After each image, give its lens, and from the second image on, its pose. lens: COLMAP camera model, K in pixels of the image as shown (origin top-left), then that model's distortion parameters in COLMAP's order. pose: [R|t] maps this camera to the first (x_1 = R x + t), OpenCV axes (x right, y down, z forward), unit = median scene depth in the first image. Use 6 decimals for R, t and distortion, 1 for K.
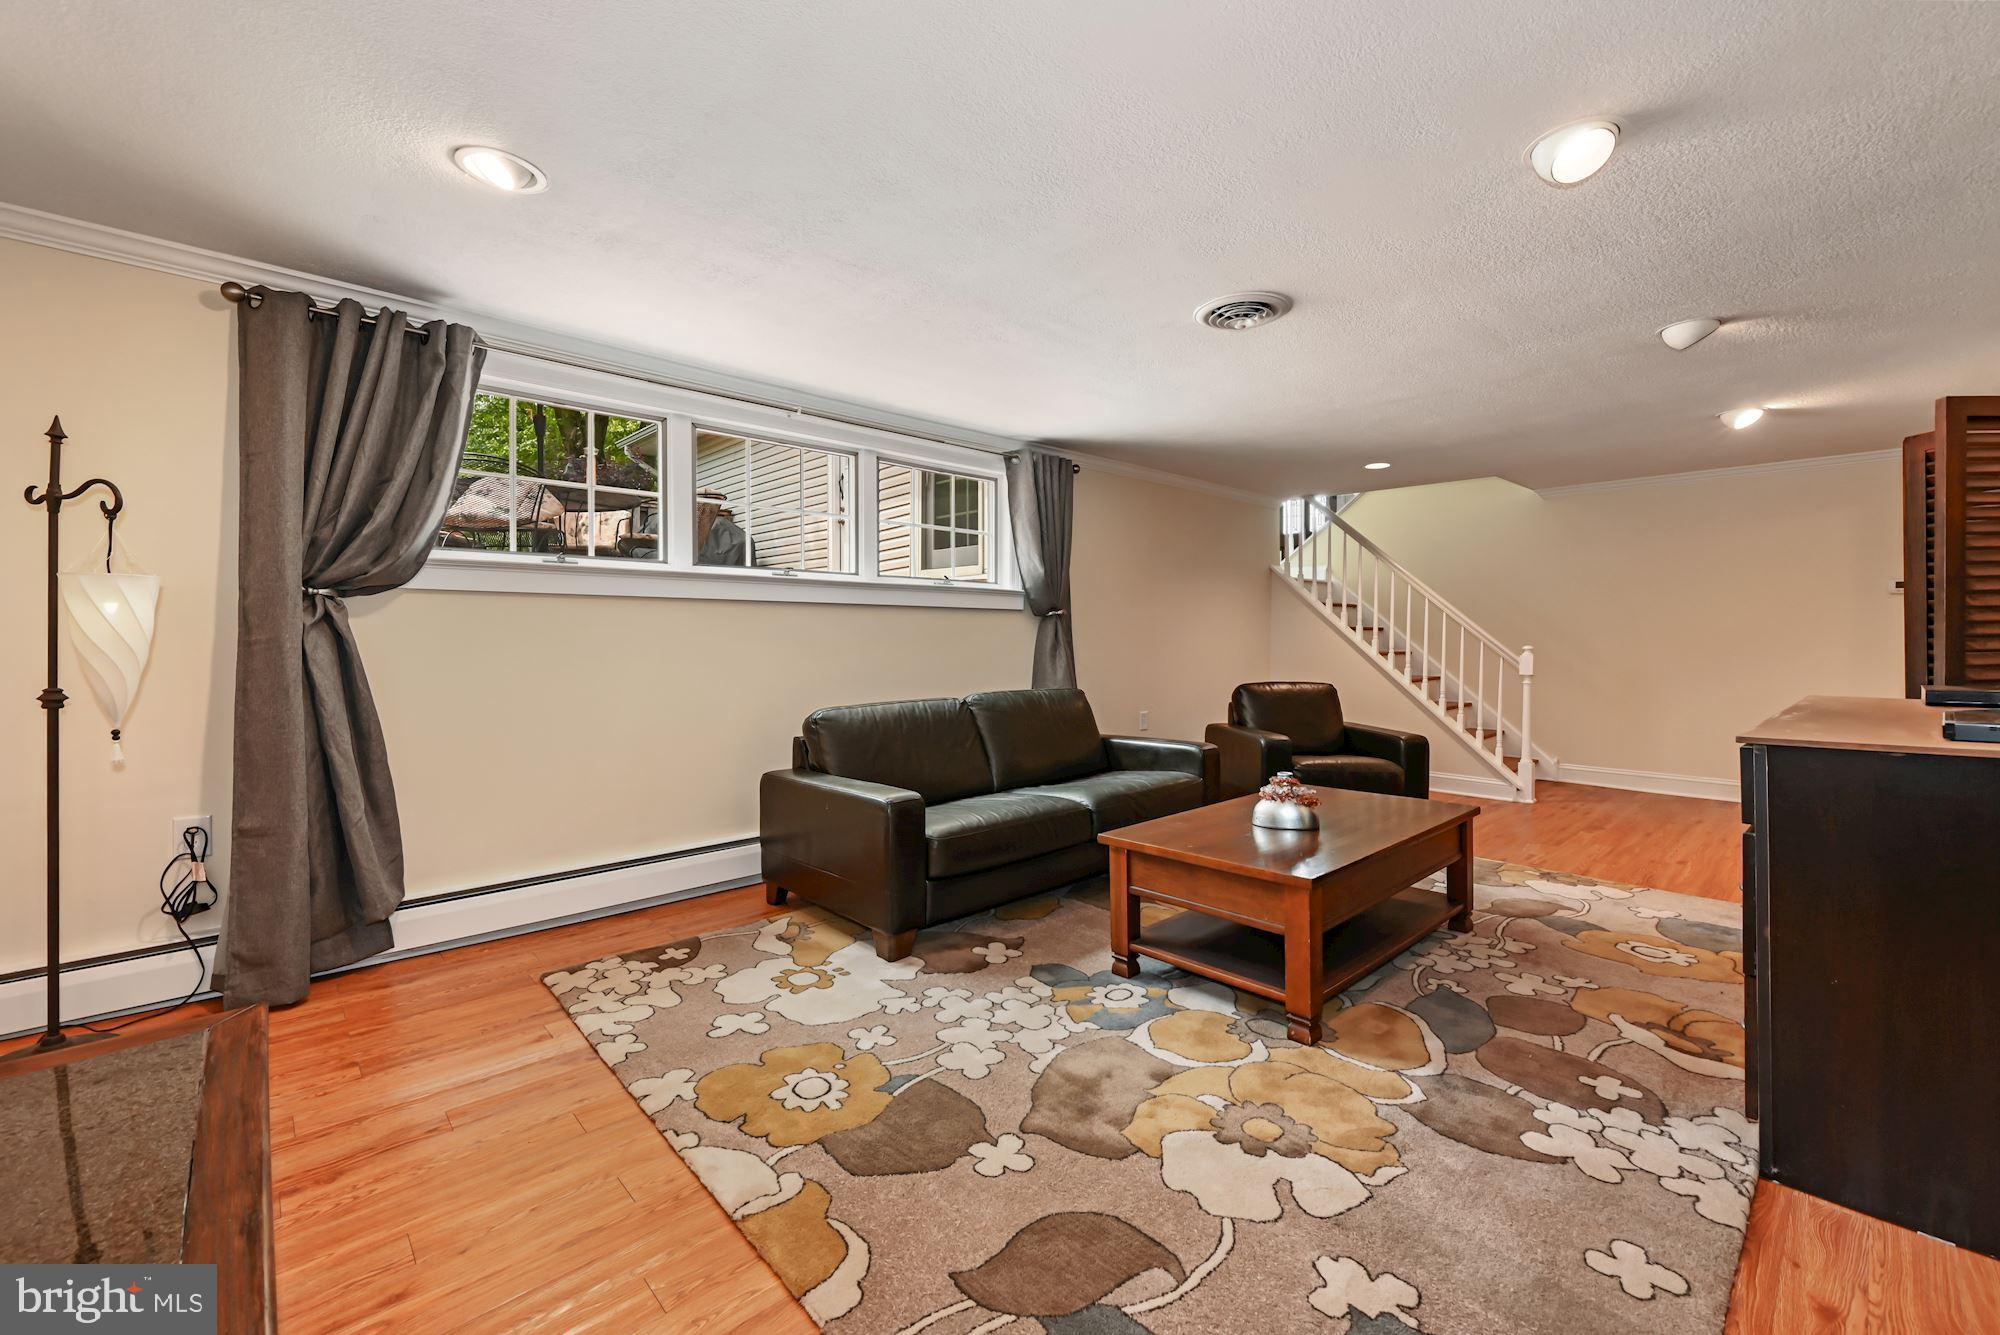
lens RADIAL K [[803.9, 0, 998.0], [0, 803.9, 653.2], [0, 0, 1]] dist [-0.000106, -0.000014]
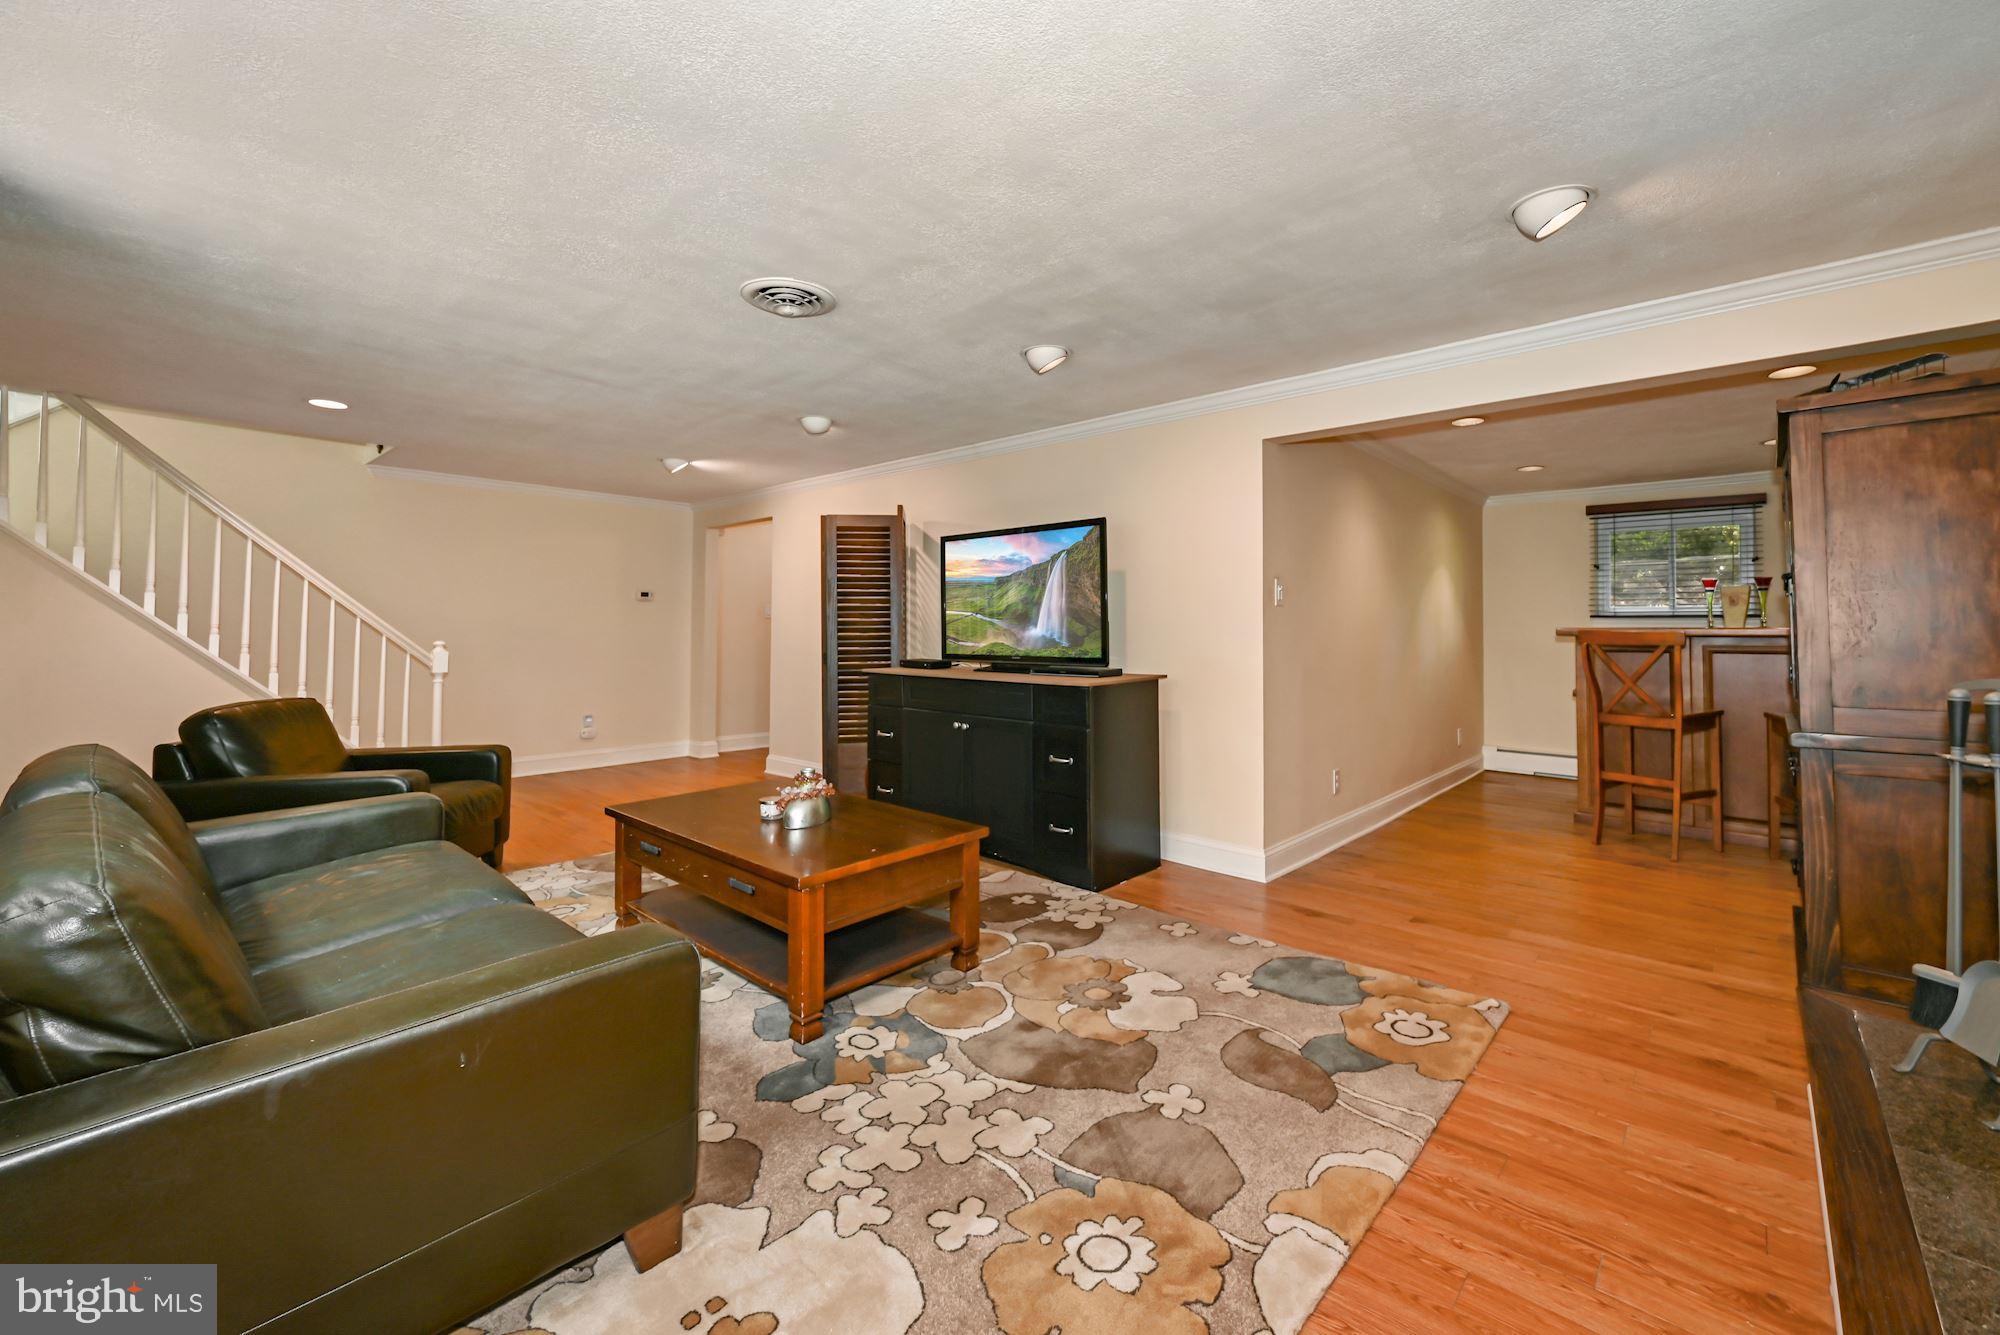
lens RADIAL K [[877.1, 0, 1003.1], [0, 877.1, 629.4], [0, 0, 1]] dist [0.000447, 0.000001]
pose [[-0.116204, 0.001749, 0.993224, -0.989897], [0.013877, 0.999904, -0.000138, -0.030865], [-0.993128, 0.013767, -0.116217, 1.143080]]
